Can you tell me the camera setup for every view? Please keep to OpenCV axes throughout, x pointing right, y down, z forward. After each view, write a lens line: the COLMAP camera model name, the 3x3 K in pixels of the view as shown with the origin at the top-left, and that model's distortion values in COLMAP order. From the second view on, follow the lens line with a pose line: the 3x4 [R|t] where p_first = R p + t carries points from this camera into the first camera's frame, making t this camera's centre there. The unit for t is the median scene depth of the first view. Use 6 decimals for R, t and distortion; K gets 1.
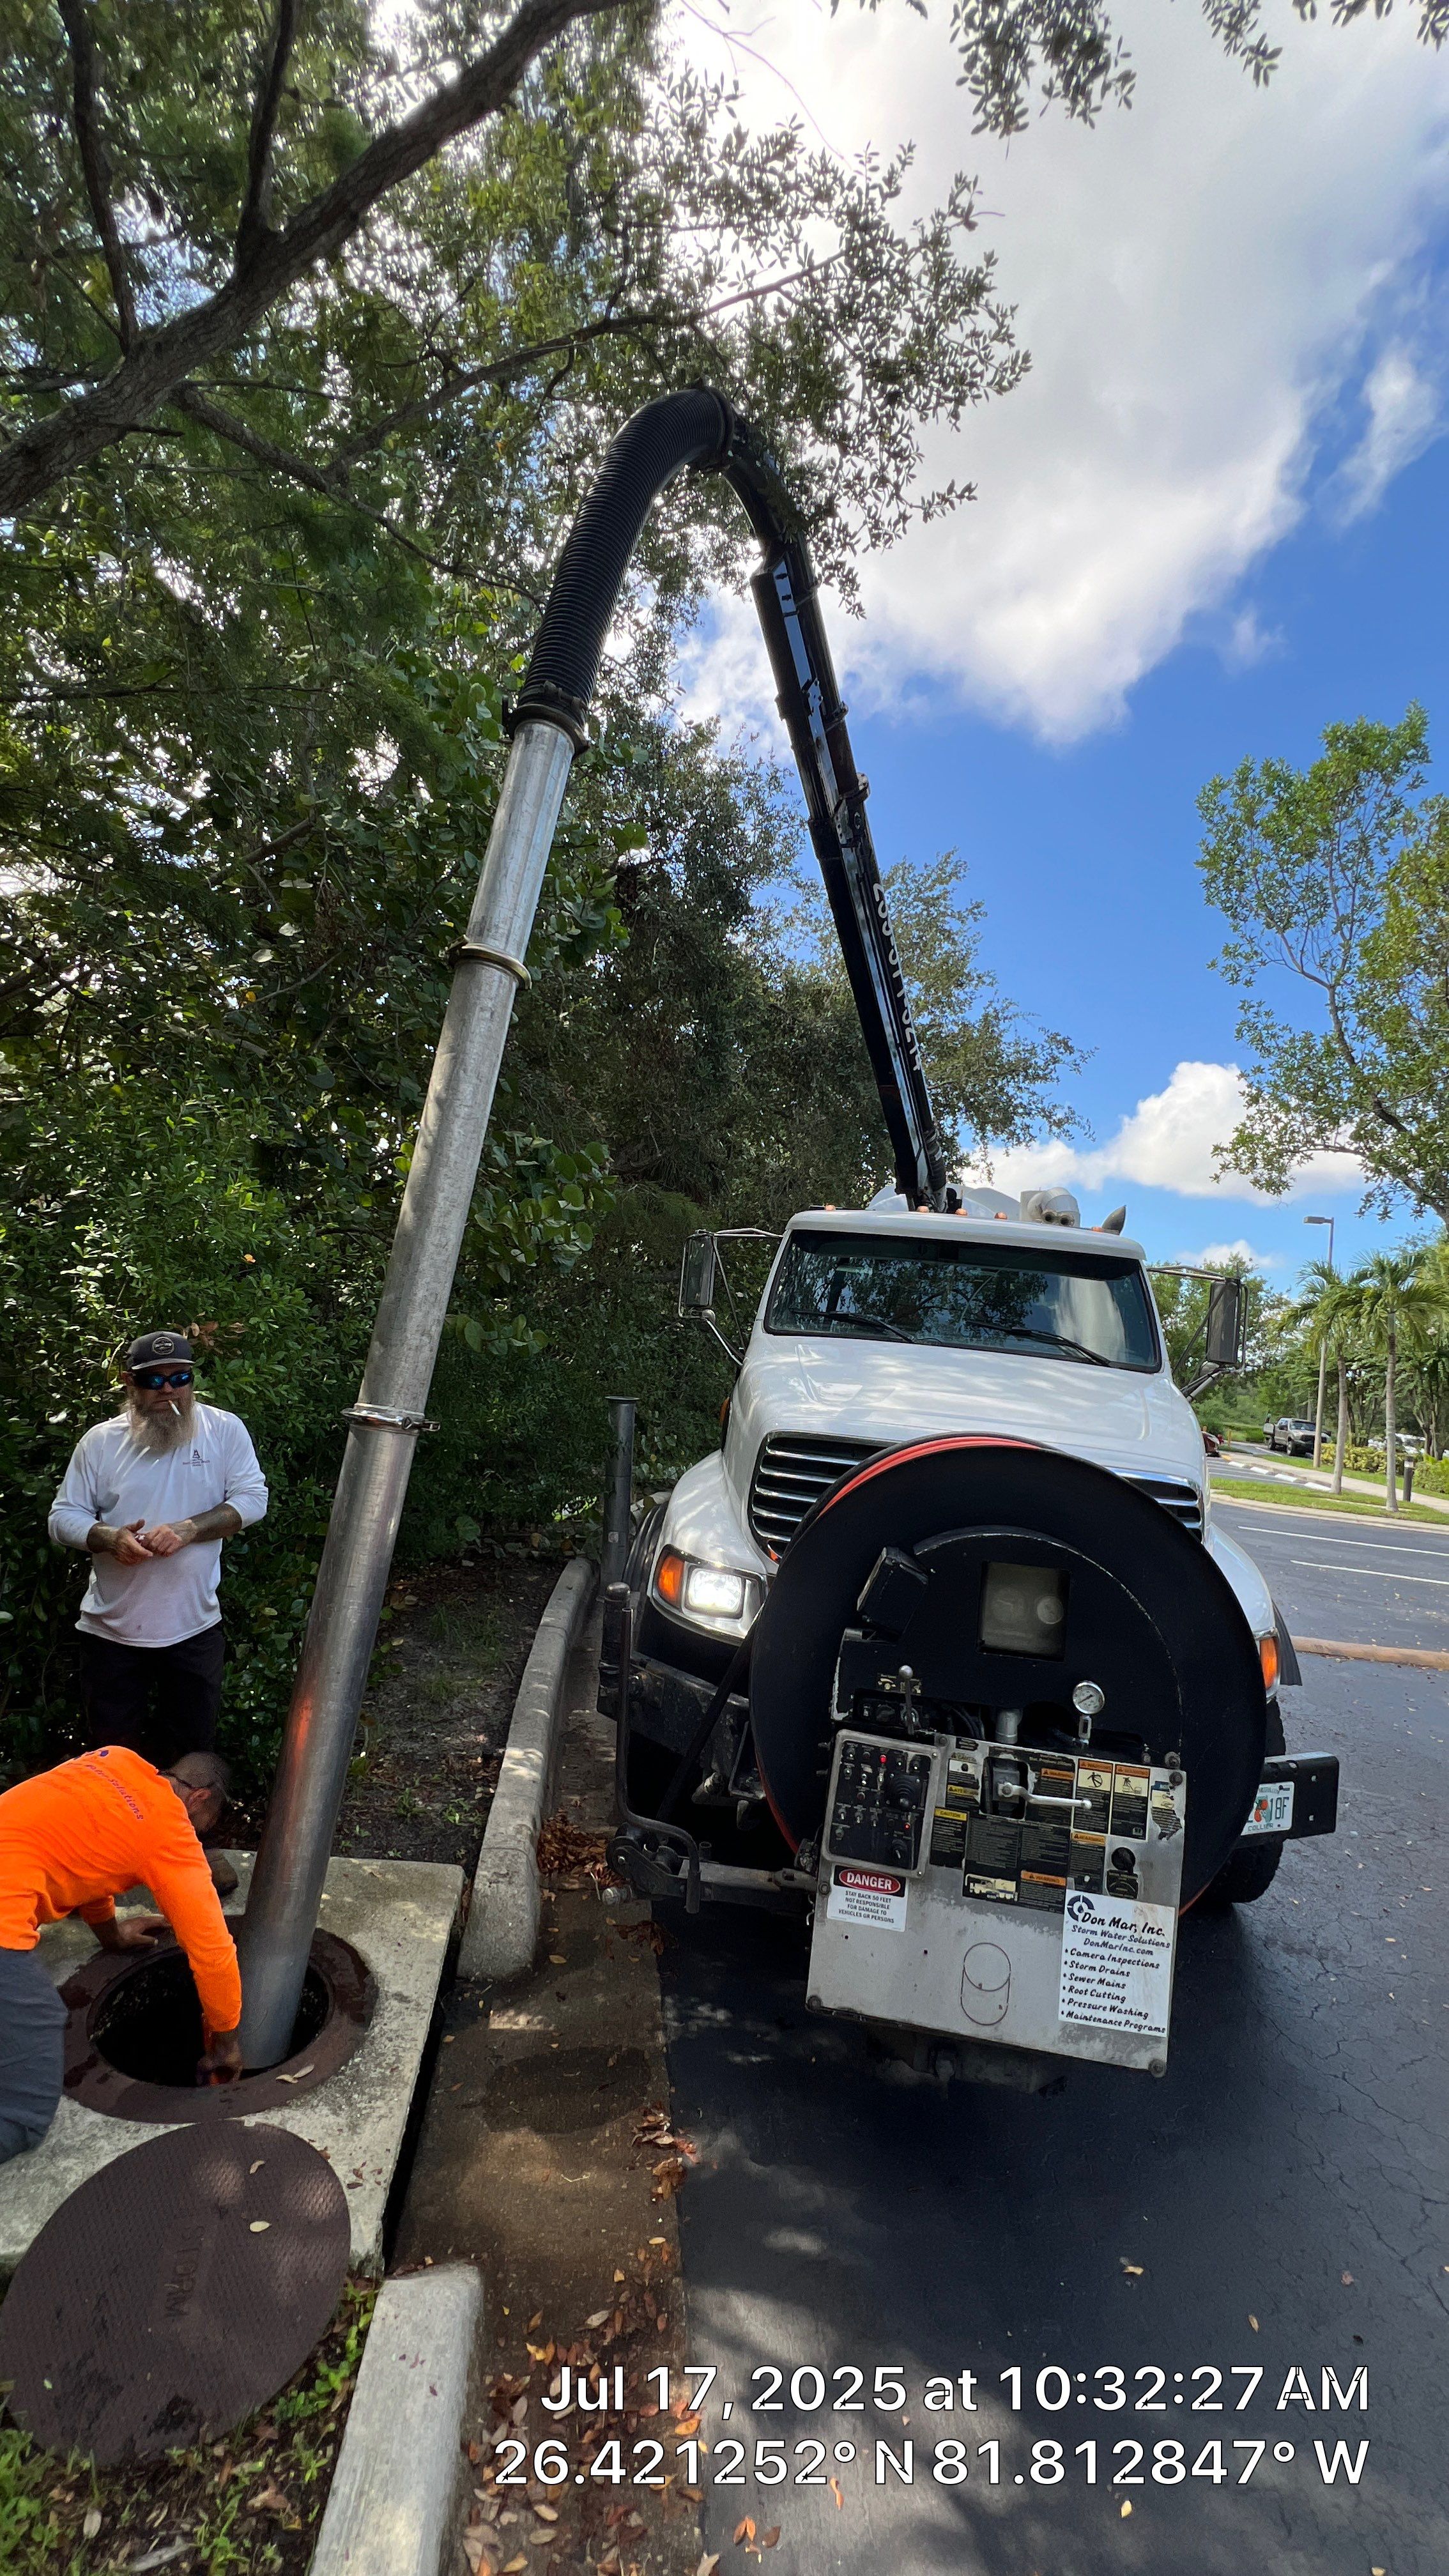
lens RADIAL K [[1034.1, 0, 724.7], [0, 1034.1, 1283.5], [0, 0, 1]] dist [-0.002639, 0.000764]
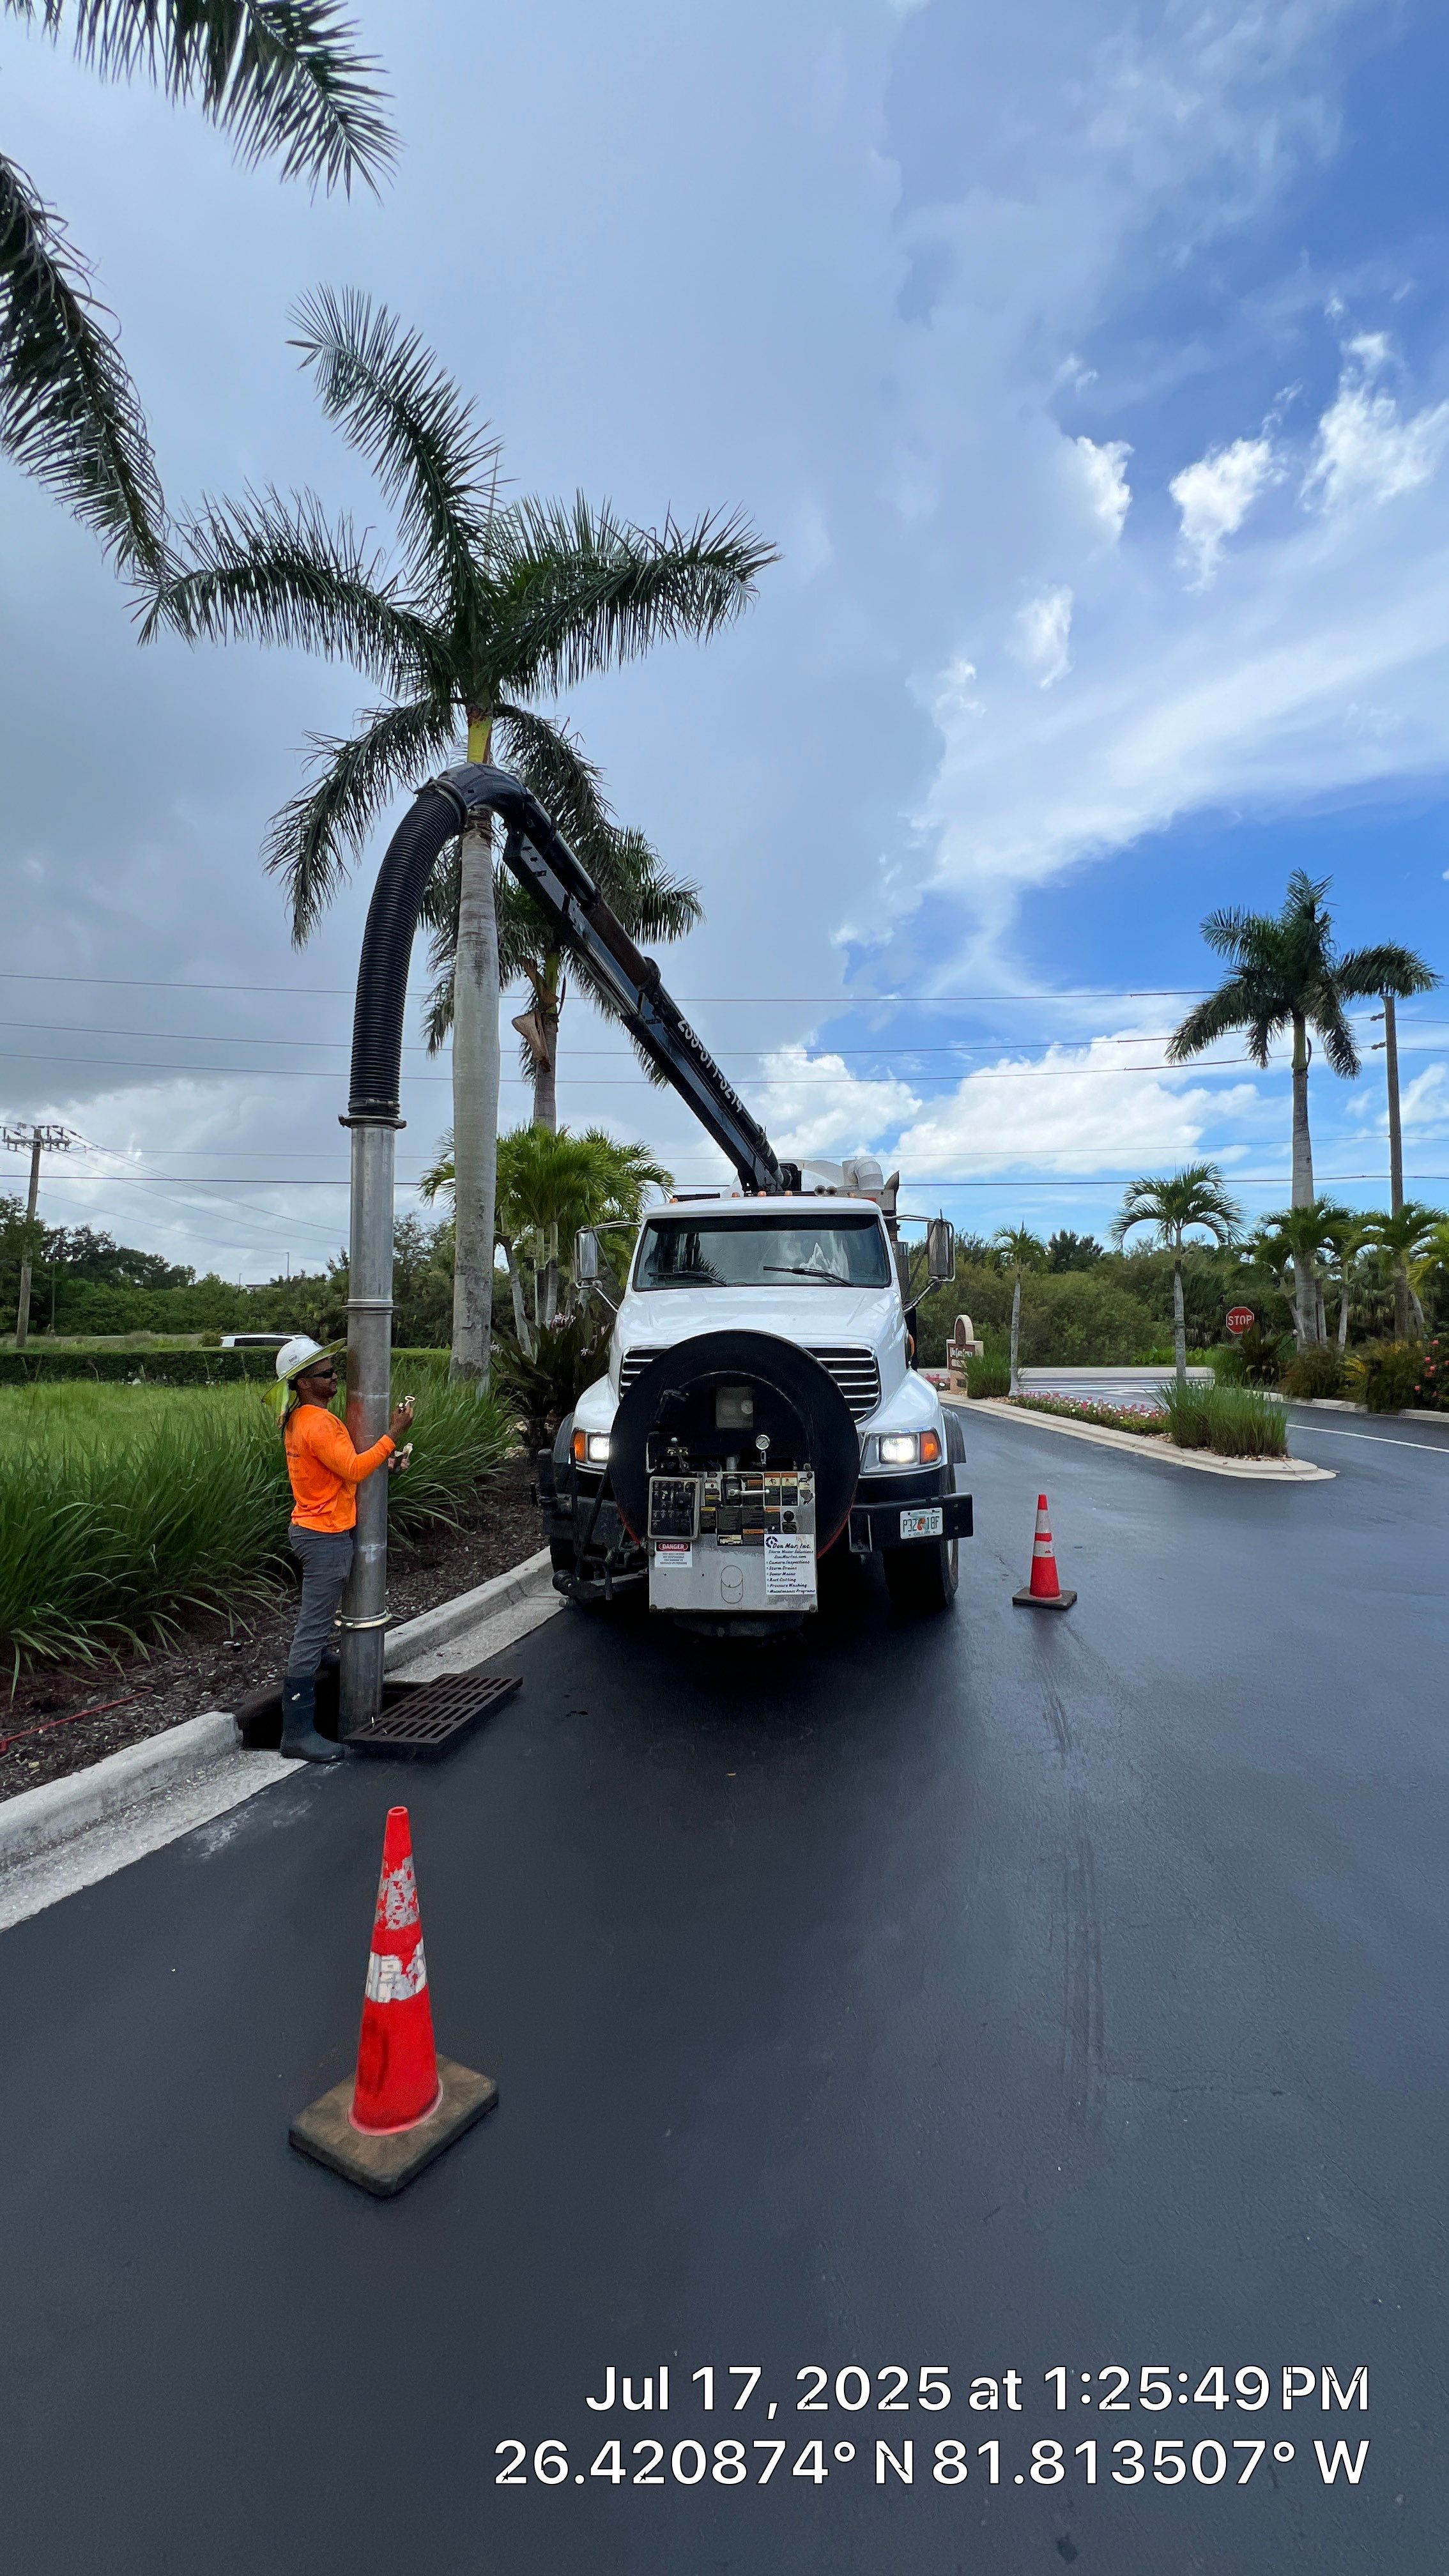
lens RADIAL K [[1034.1, 0, 724.7], [0, 1034.1, 1283.5], [0, 0, 1]] dist [-0.002639, 0.000764]
pose [[0.991373, -0.117775, 0.057529, 0.121812], [0.115775, 0.992588, 0.036952, -0.003839], [-0.061454, -0.029973, 0.997660, -0.686943]]
